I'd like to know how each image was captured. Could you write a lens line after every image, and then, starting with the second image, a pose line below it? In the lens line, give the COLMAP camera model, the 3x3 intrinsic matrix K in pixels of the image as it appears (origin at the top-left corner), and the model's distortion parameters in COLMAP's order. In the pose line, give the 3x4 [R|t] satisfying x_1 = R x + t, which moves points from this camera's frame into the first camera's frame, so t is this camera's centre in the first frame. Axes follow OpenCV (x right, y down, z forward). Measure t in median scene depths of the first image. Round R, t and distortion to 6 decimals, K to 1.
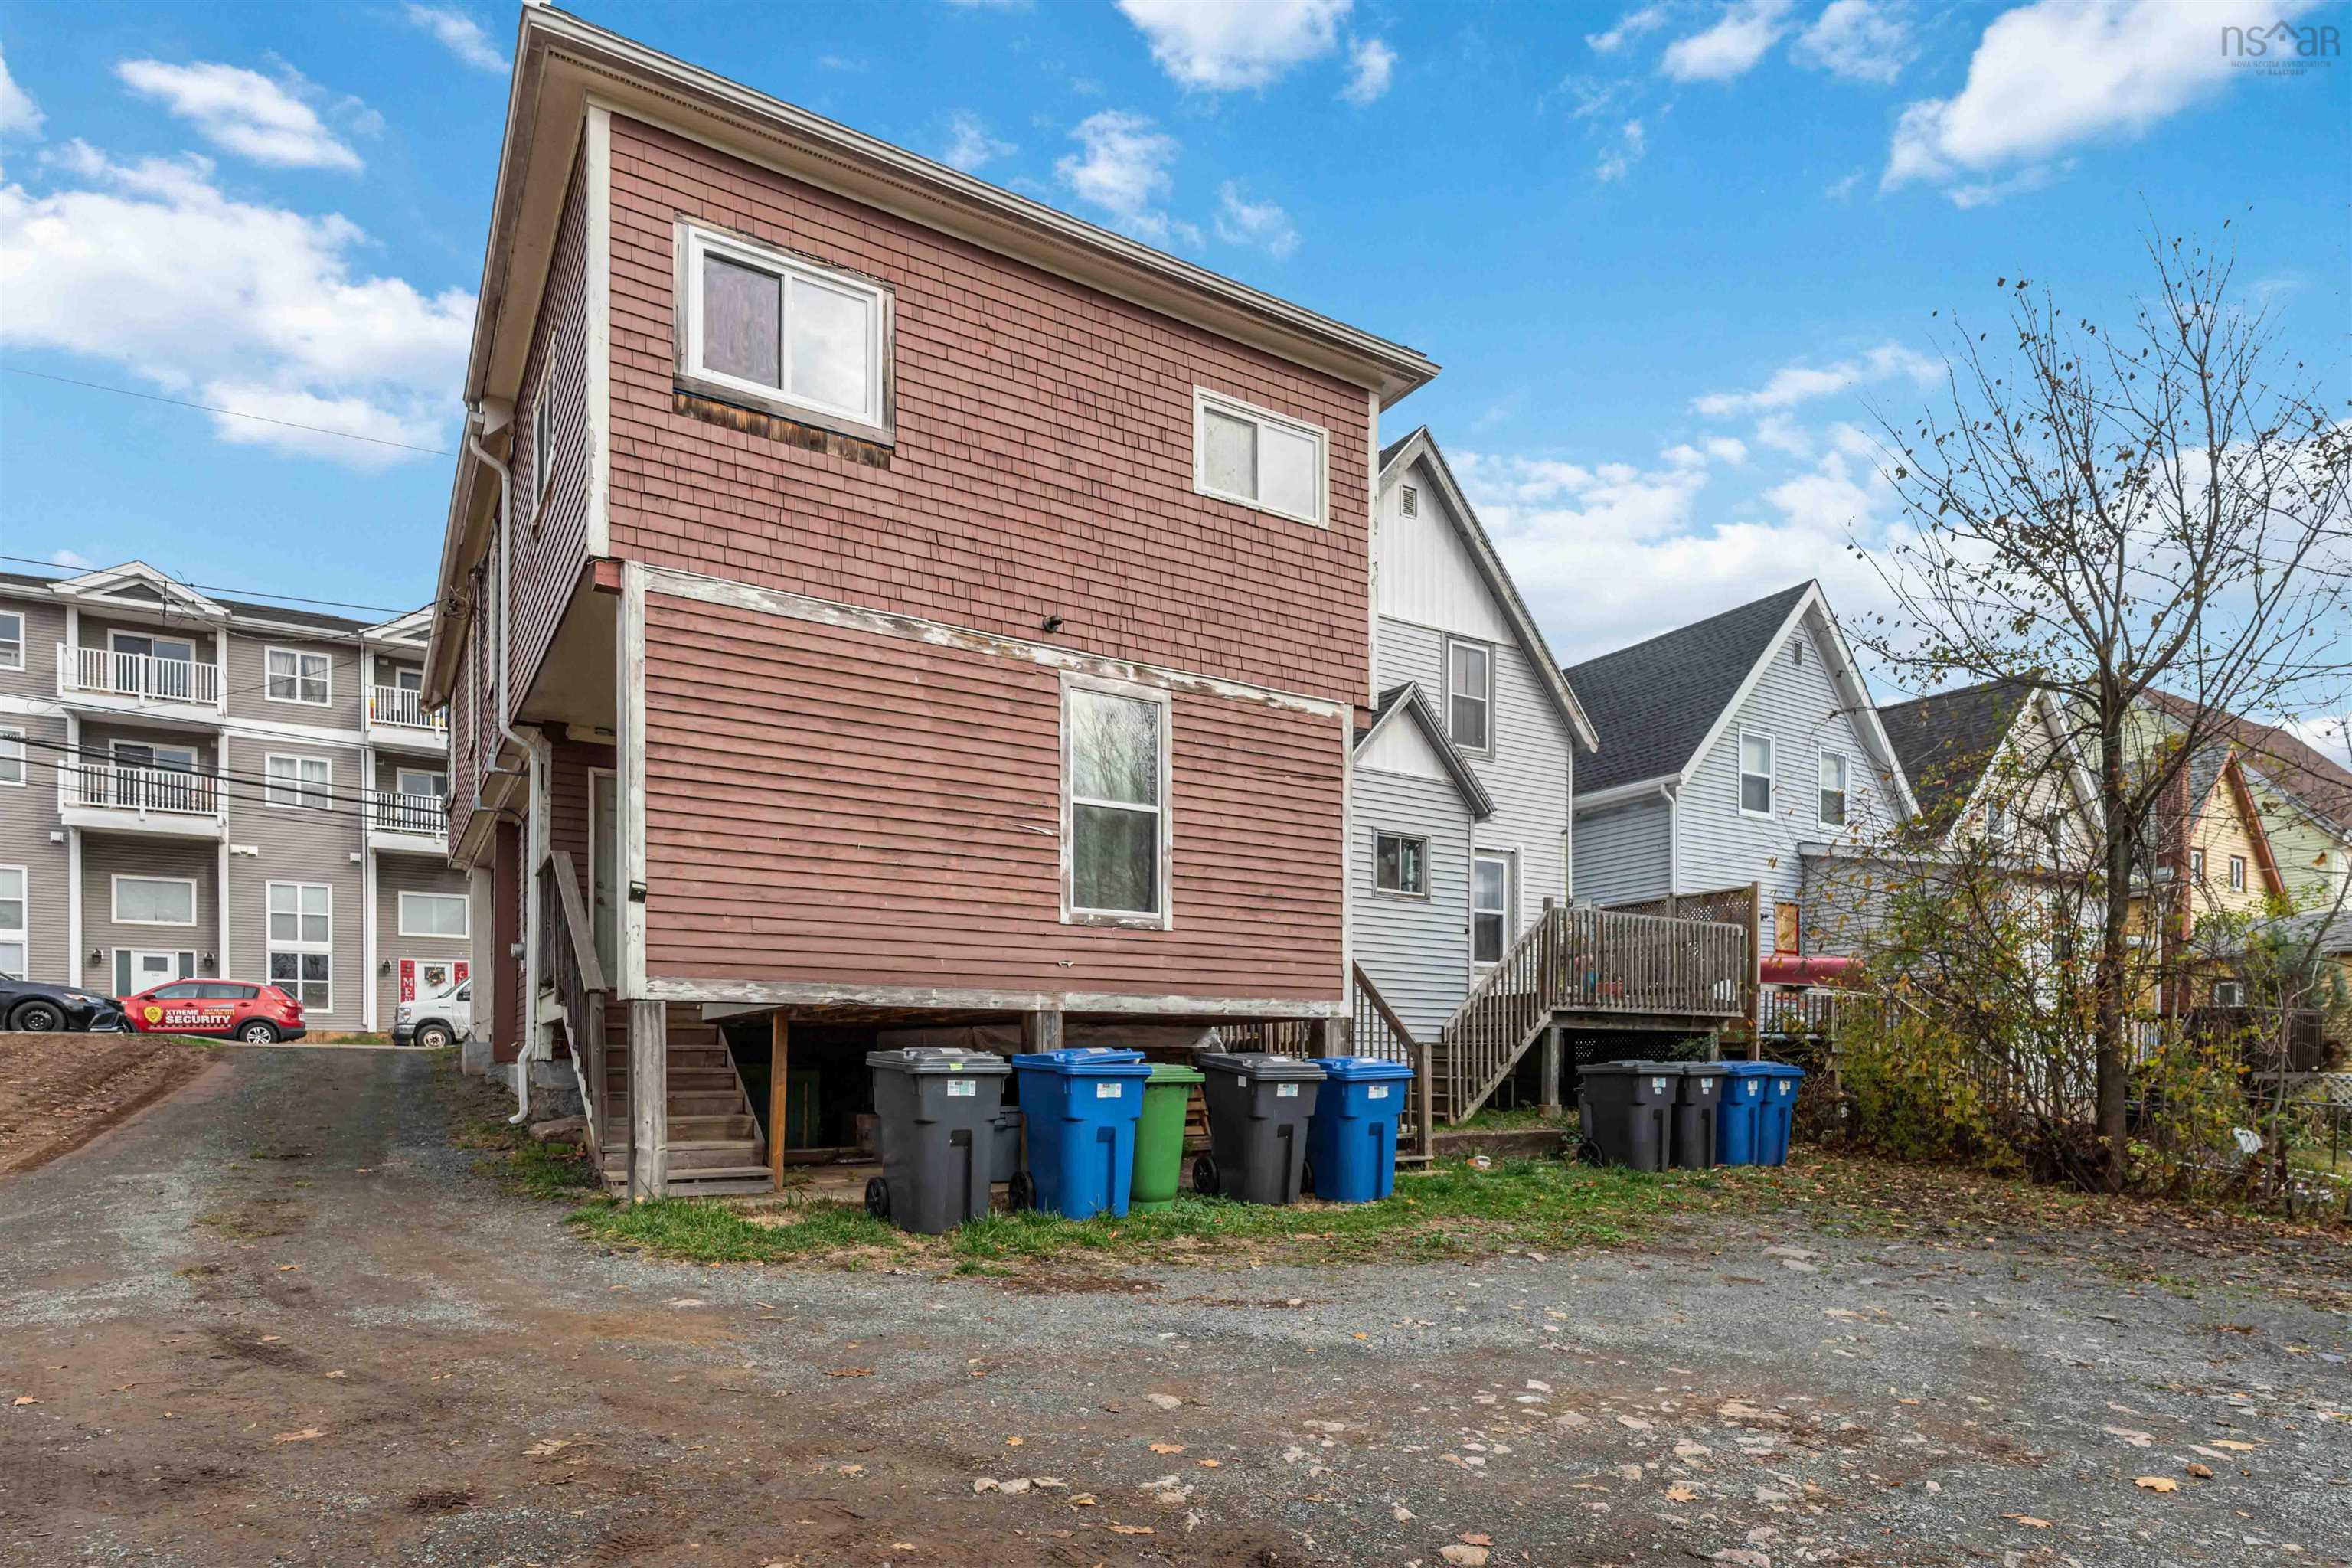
lens RADIAL K [[1279.7, 0, 1161.7], [0, 1279.7, 1068.9], [0, 0, 1]] dist [0.002103, -0.000830]
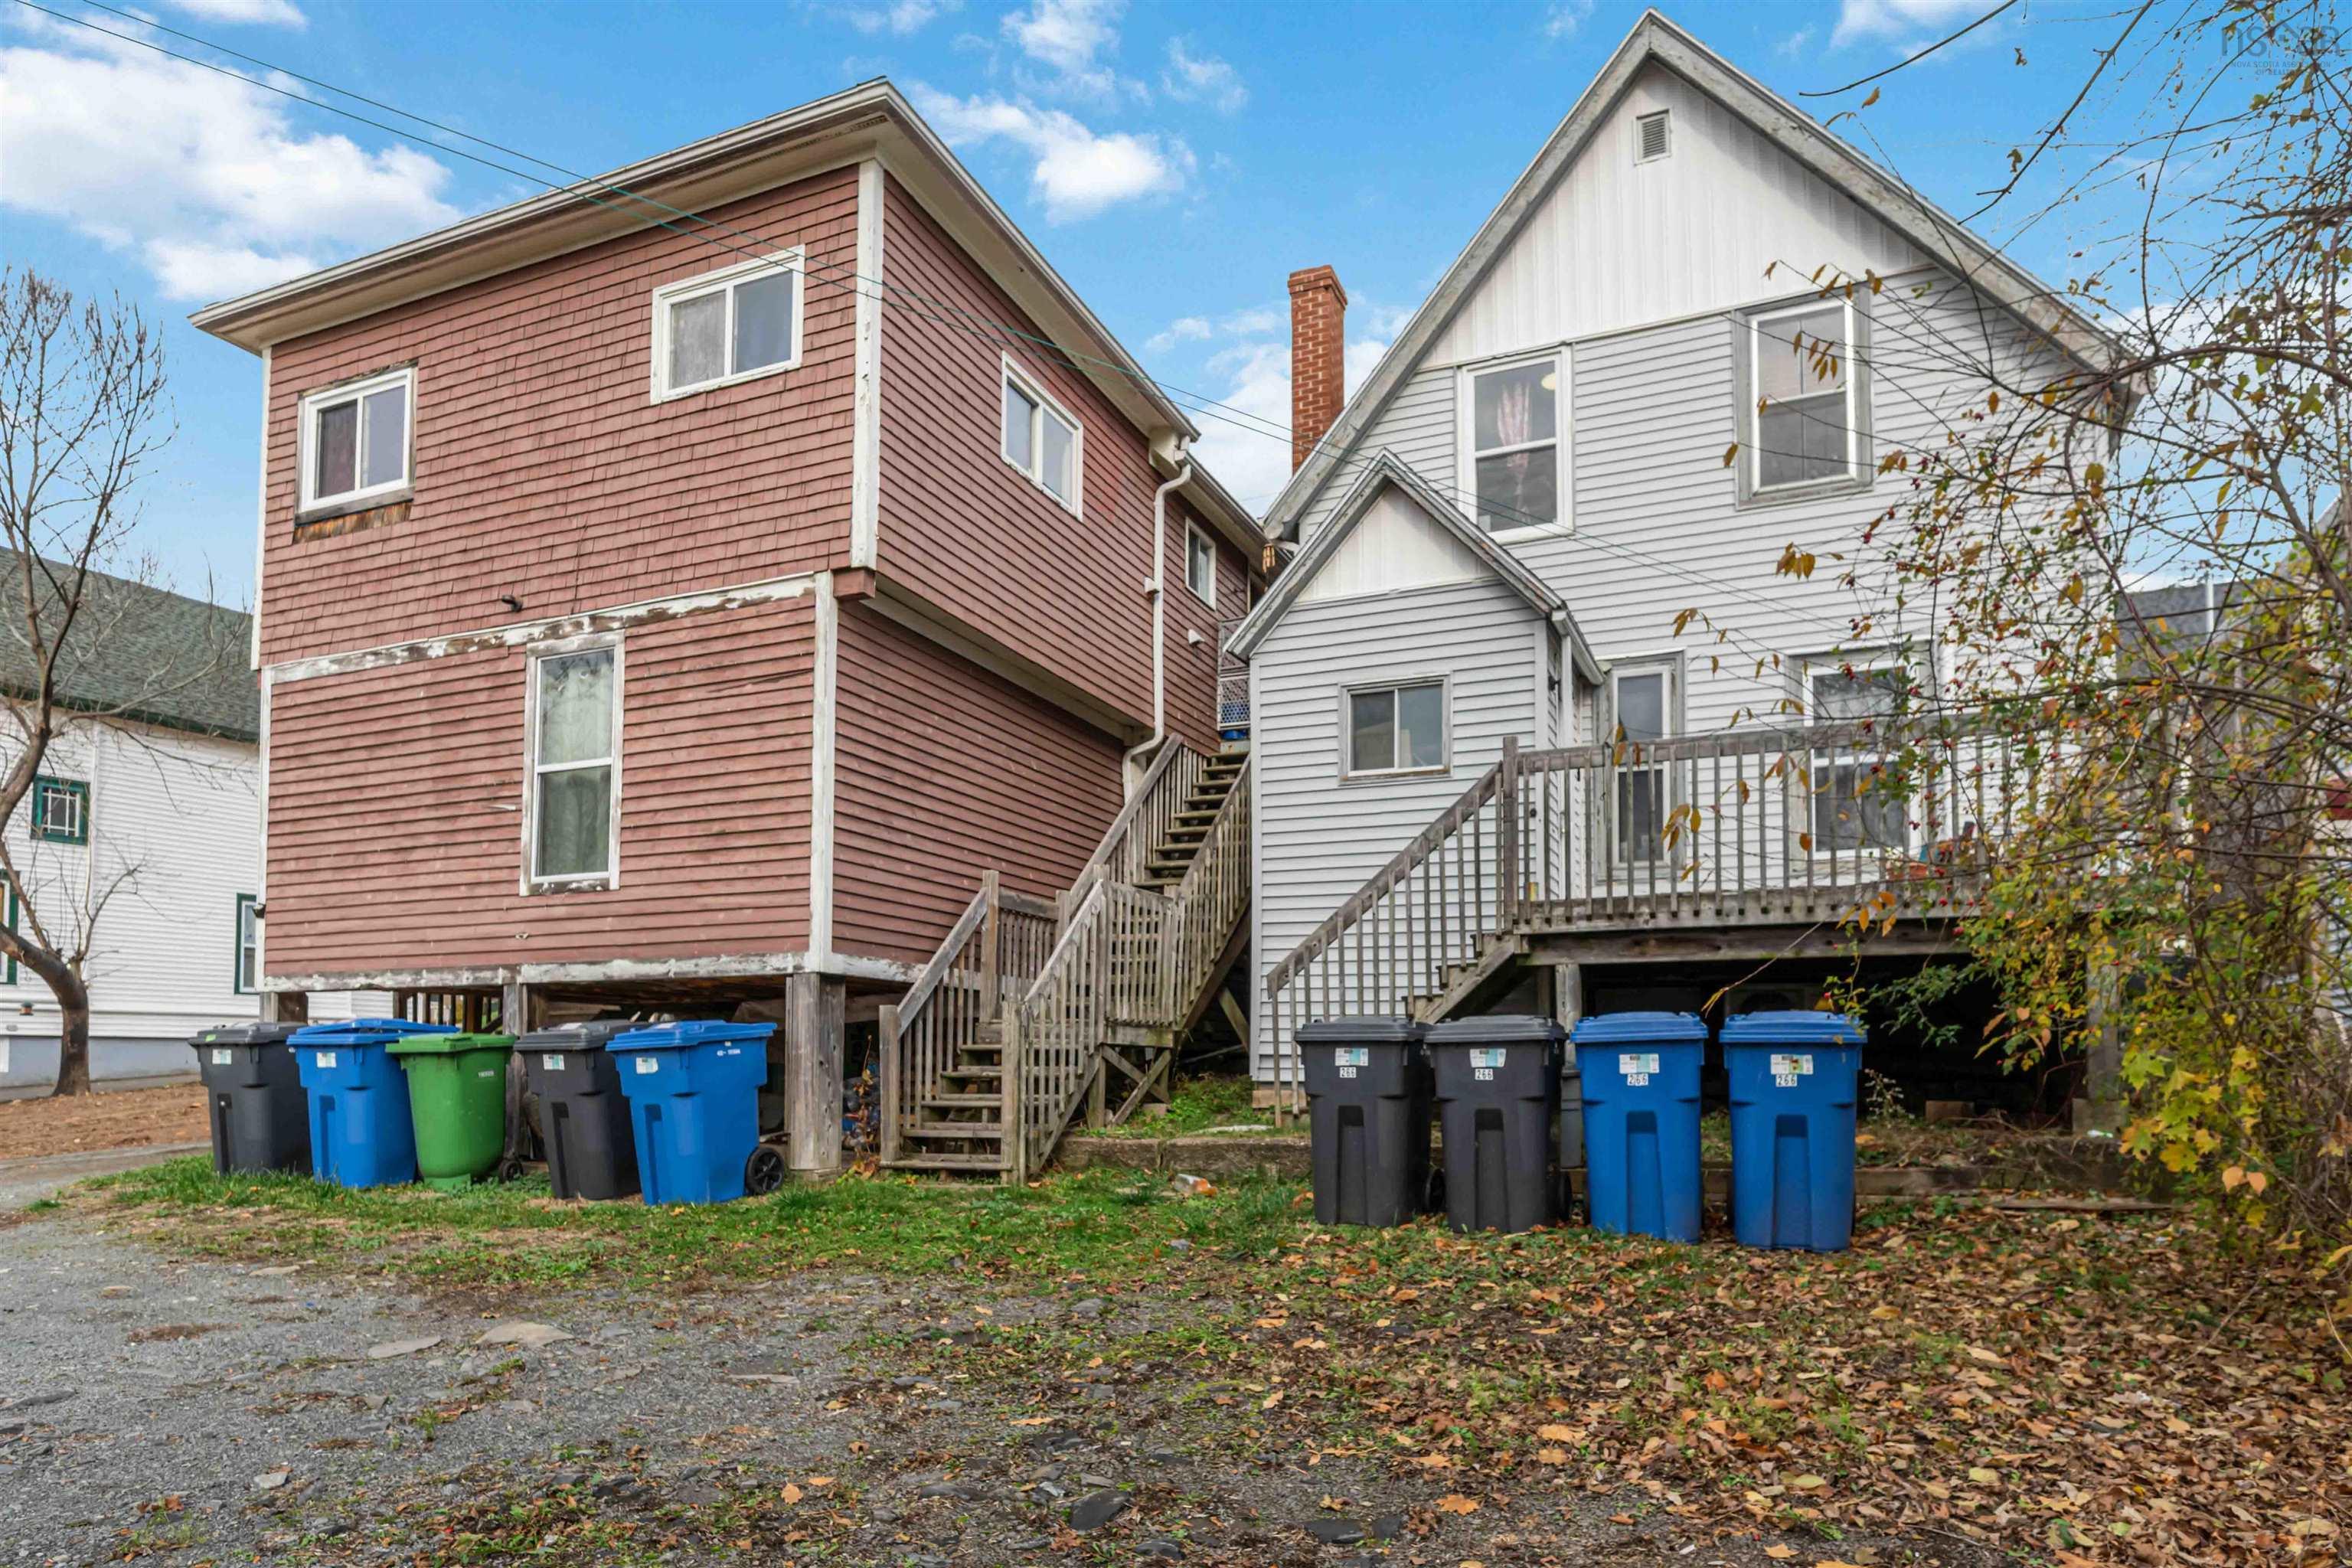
lens RADIAL K [[1372.9, 0, 1190.3], [0, 1372.9, 998.4], [0, 0, 1]] dist [0.002716, 0.000281]
pose [[0.574742, -0.043041, -0.817202, 0.580186], [-0.000588, 0.998594, -0.053008, 0.011882], [0.818335, 0.030946, 0.573908, 0.434936]]
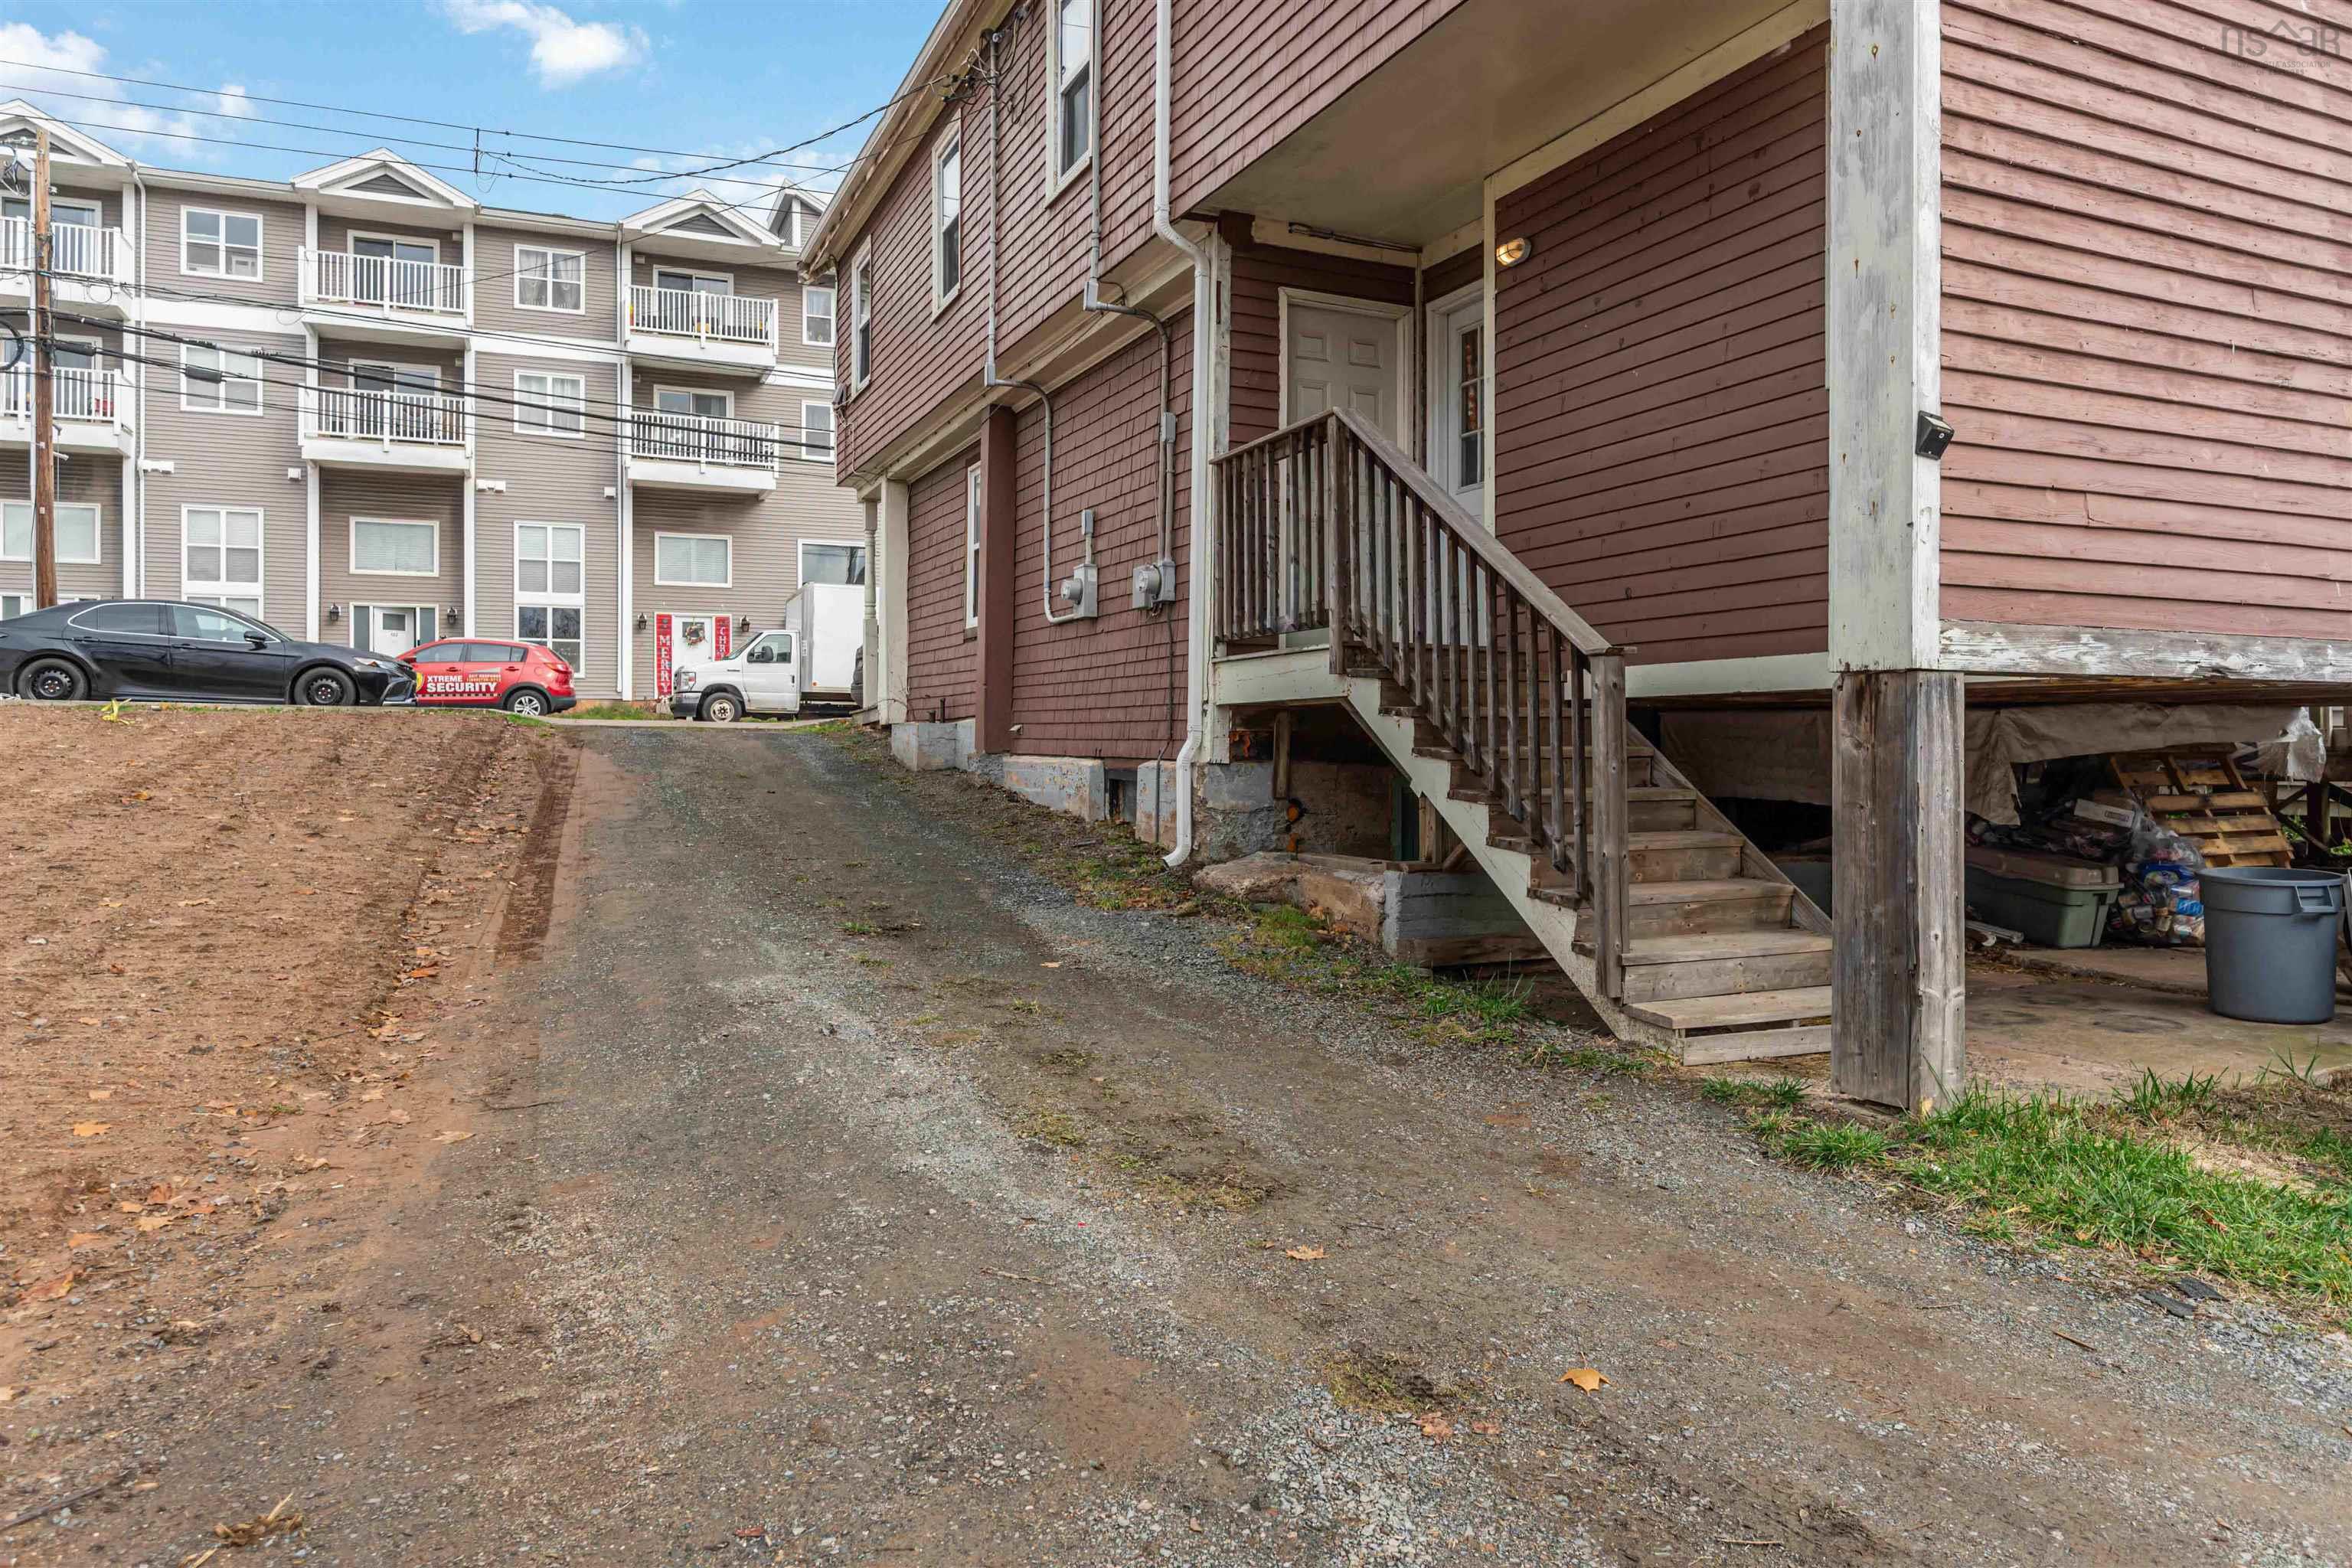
lens RADIAL K [[1463.1, 0, 1175.1], [0, 1463.1, 733.6], [0, 0, 1]] dist [-0.004116, 0.001015]
pose [[0.991169, 0.001420, -0.132597, -0.271152], [-0.001509, 0.999999, -0.000566, -0.013834], [0.132596, 0.000761, 0.991170, 0.199256]]
